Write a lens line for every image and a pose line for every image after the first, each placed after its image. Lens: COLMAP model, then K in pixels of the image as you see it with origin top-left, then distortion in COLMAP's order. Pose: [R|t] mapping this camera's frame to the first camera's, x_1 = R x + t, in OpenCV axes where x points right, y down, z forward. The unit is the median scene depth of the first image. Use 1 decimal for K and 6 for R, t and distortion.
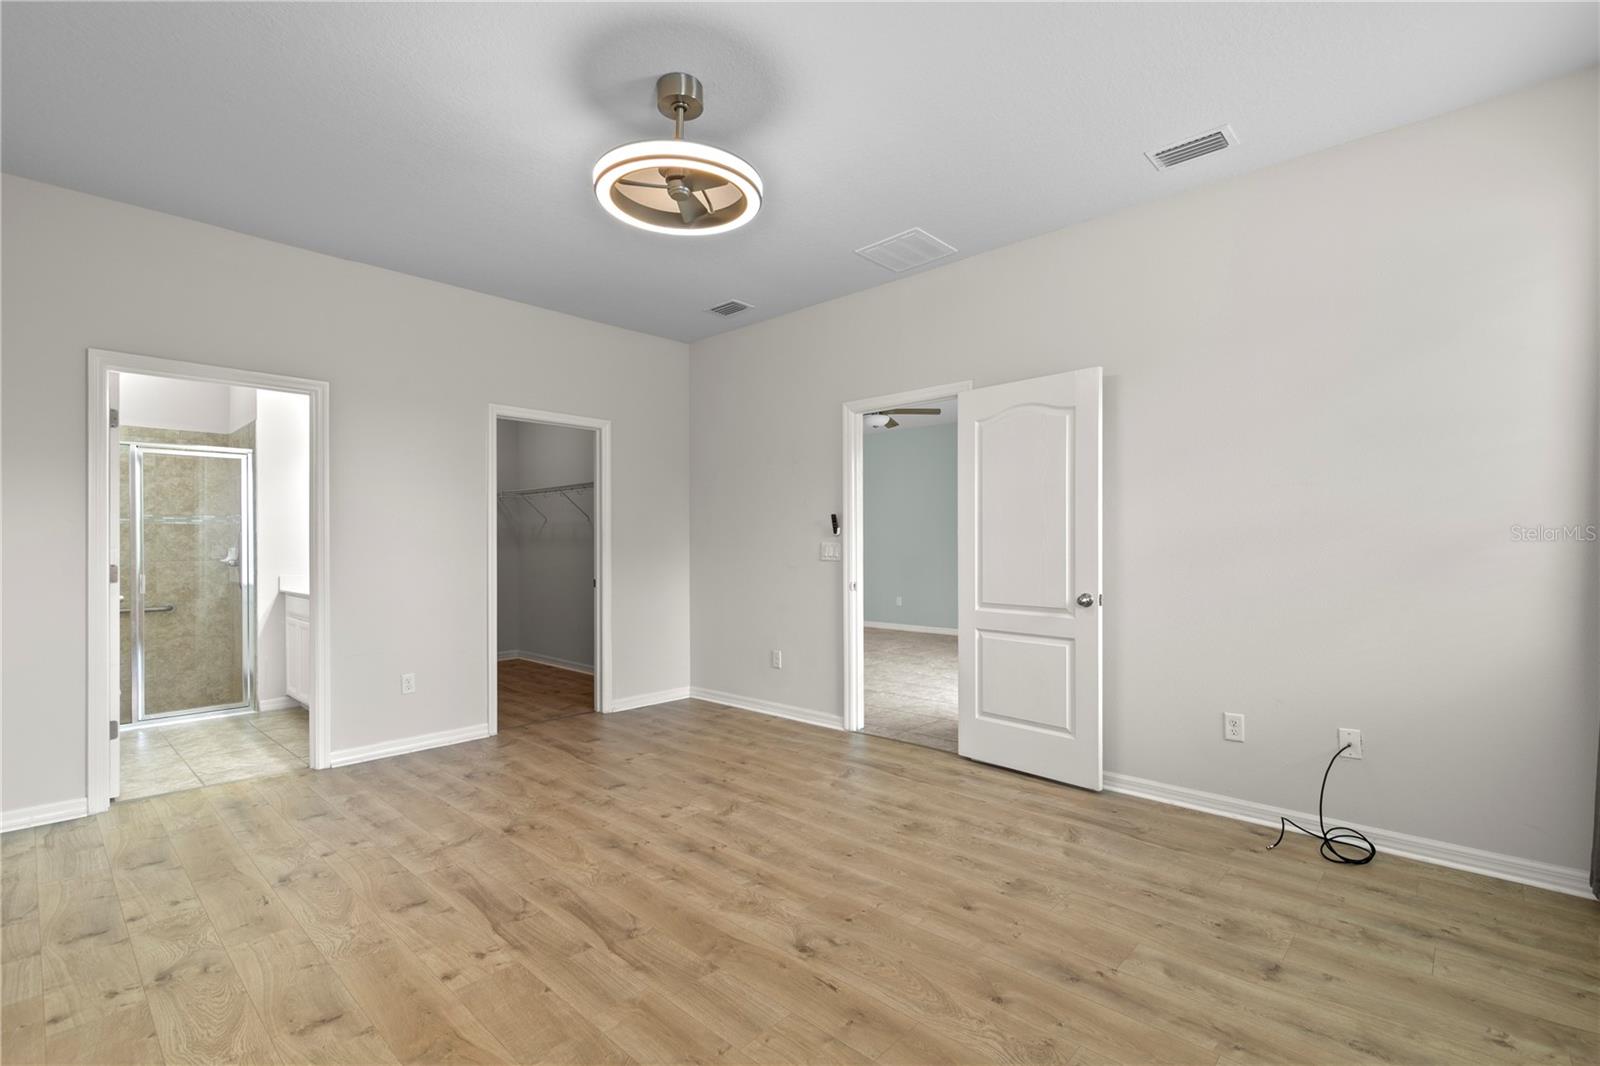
lens RADIAL K [[727.2, 0, 796.5], [0, 727.2, 545.4], [0, 0, 1]] dist [0.001082, -0.000260]
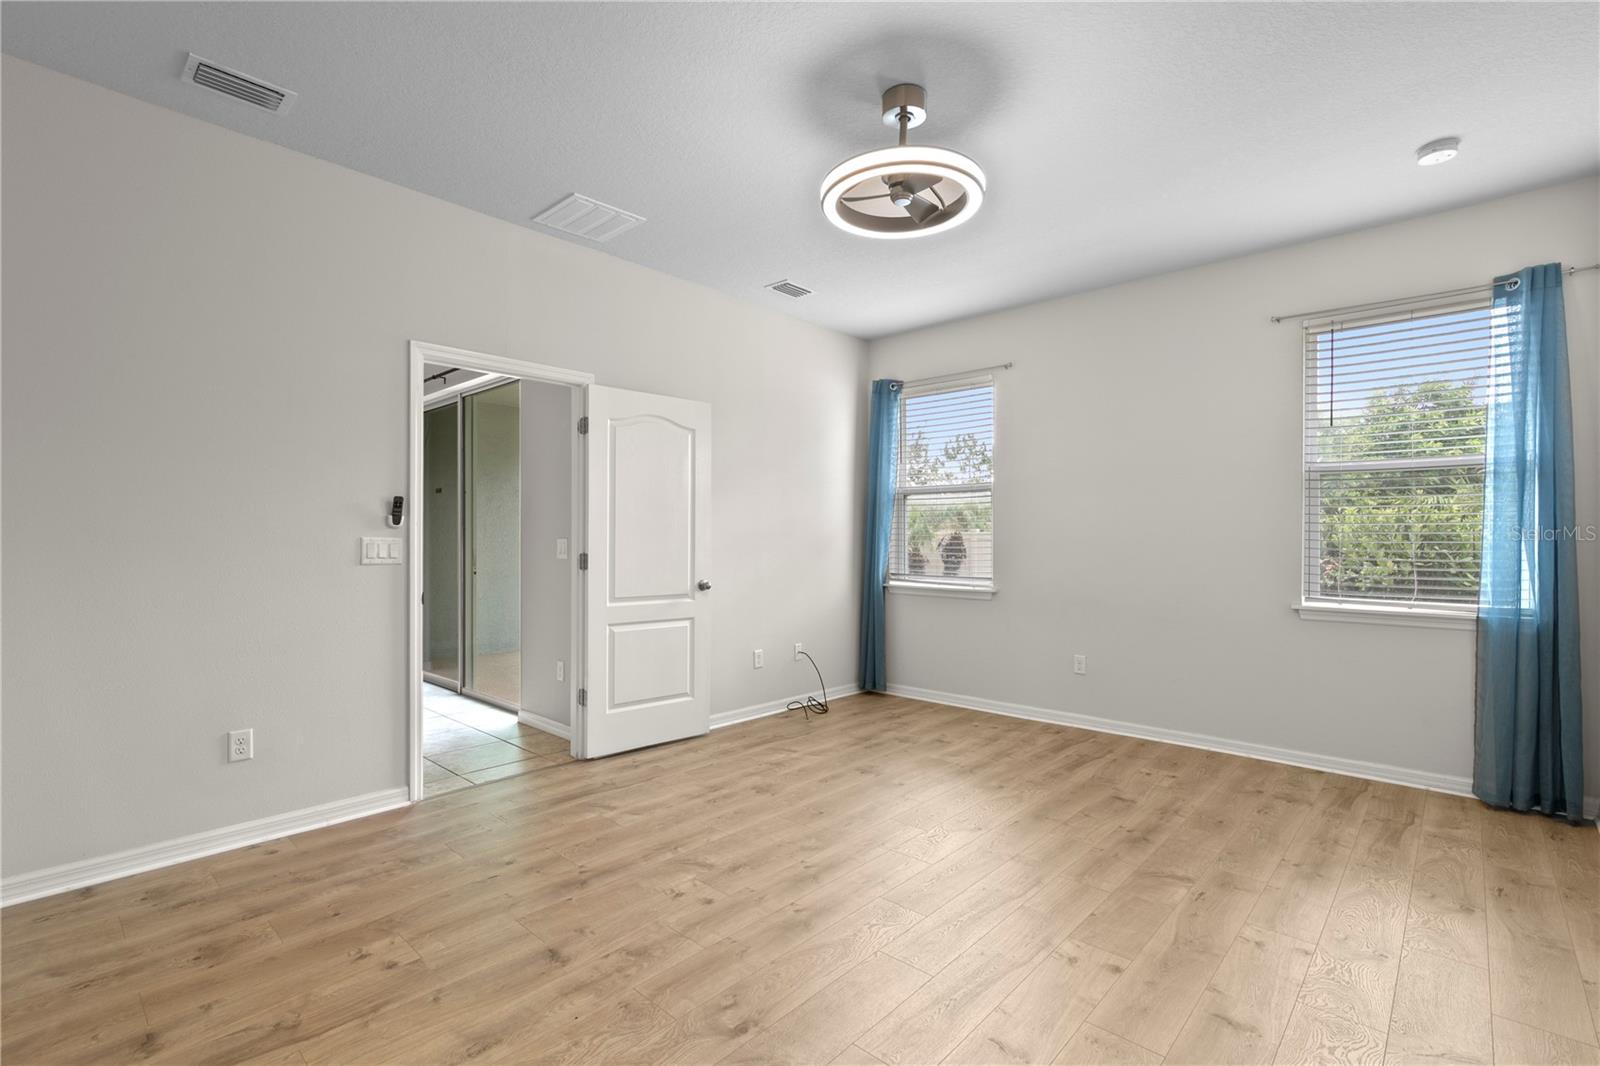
lens RADIAL K [[727.2, 0, 796.5], [0, 727.2, 545.4], [0, 0, 1]] dist [0.001082, -0.000260]
pose [[-0.008389, -0.005884, 0.999948, -1.367079], [-0.000942, 0.999982, 0.005876, -0.002930], [-0.999964, -0.000892, -0.008394, 1.337859]]
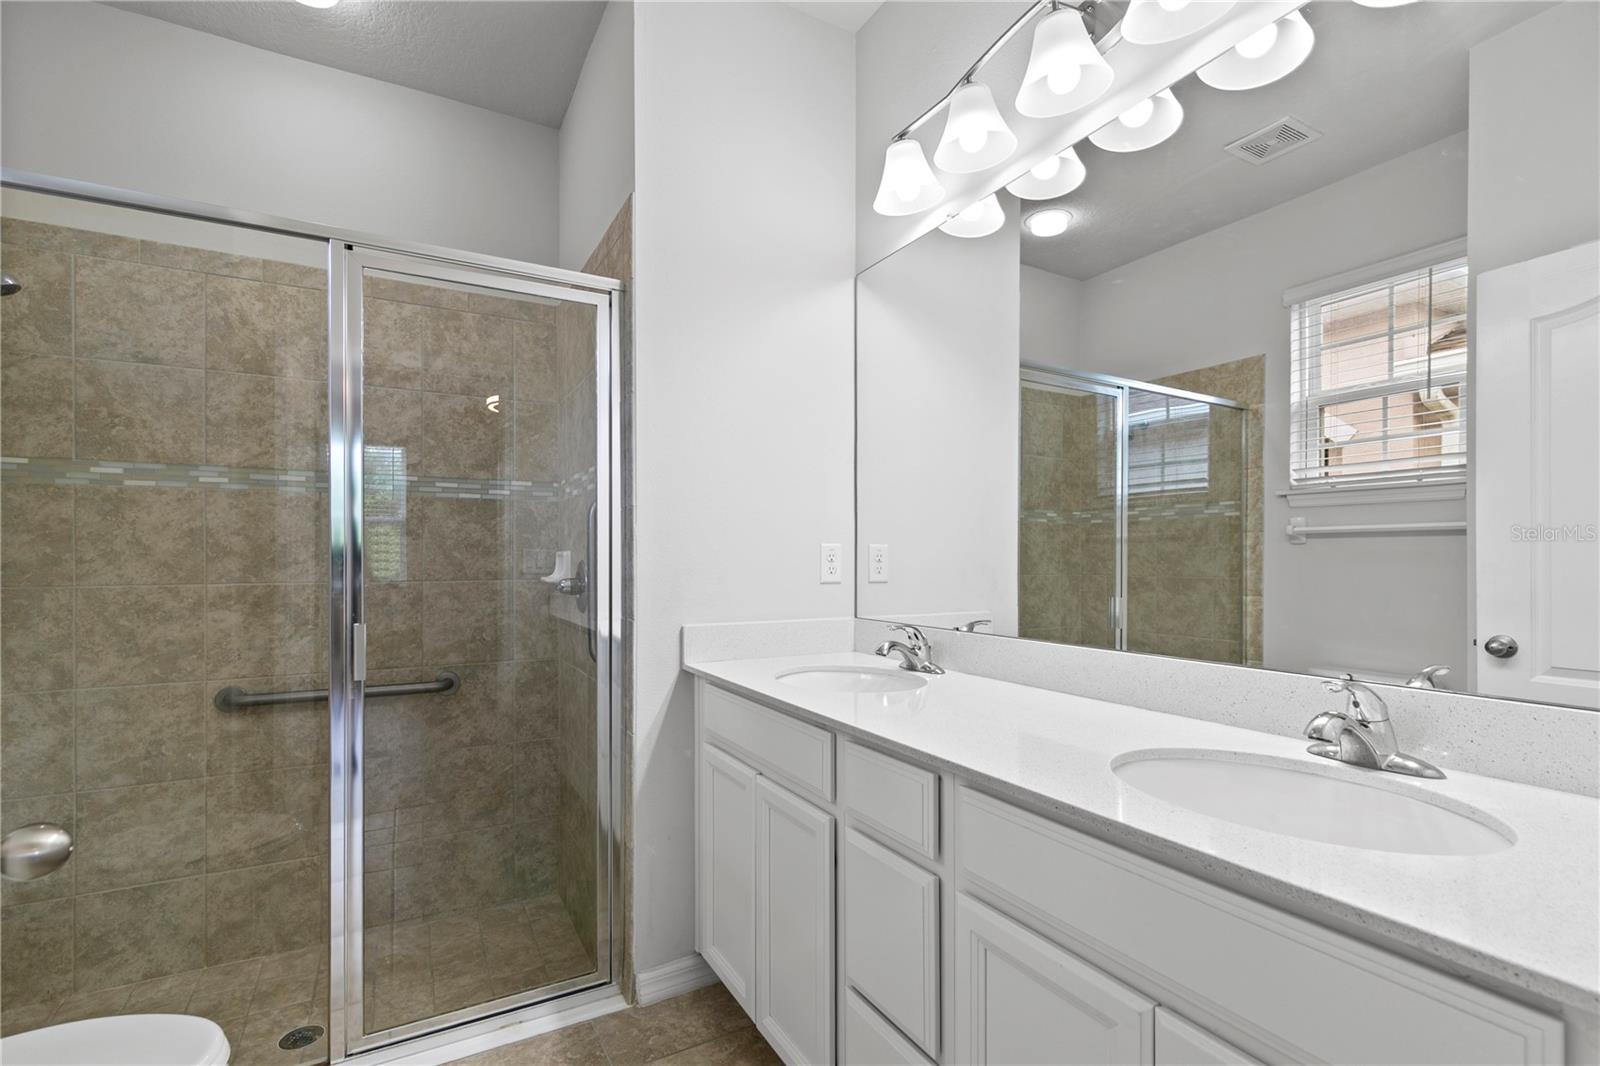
lens RADIAL K [[727.2, 0, 796.5], [0, 727.2, 545.4], [0, 0, 1]] dist [0.001082, -0.000260]
pose [[0.951380, -0.001217, -0.308019, -0.094019], [-0.002218, 0.999939, -0.010803, 0.000850], [0.308013, 0.010961, 0.951319, 0.115896]]
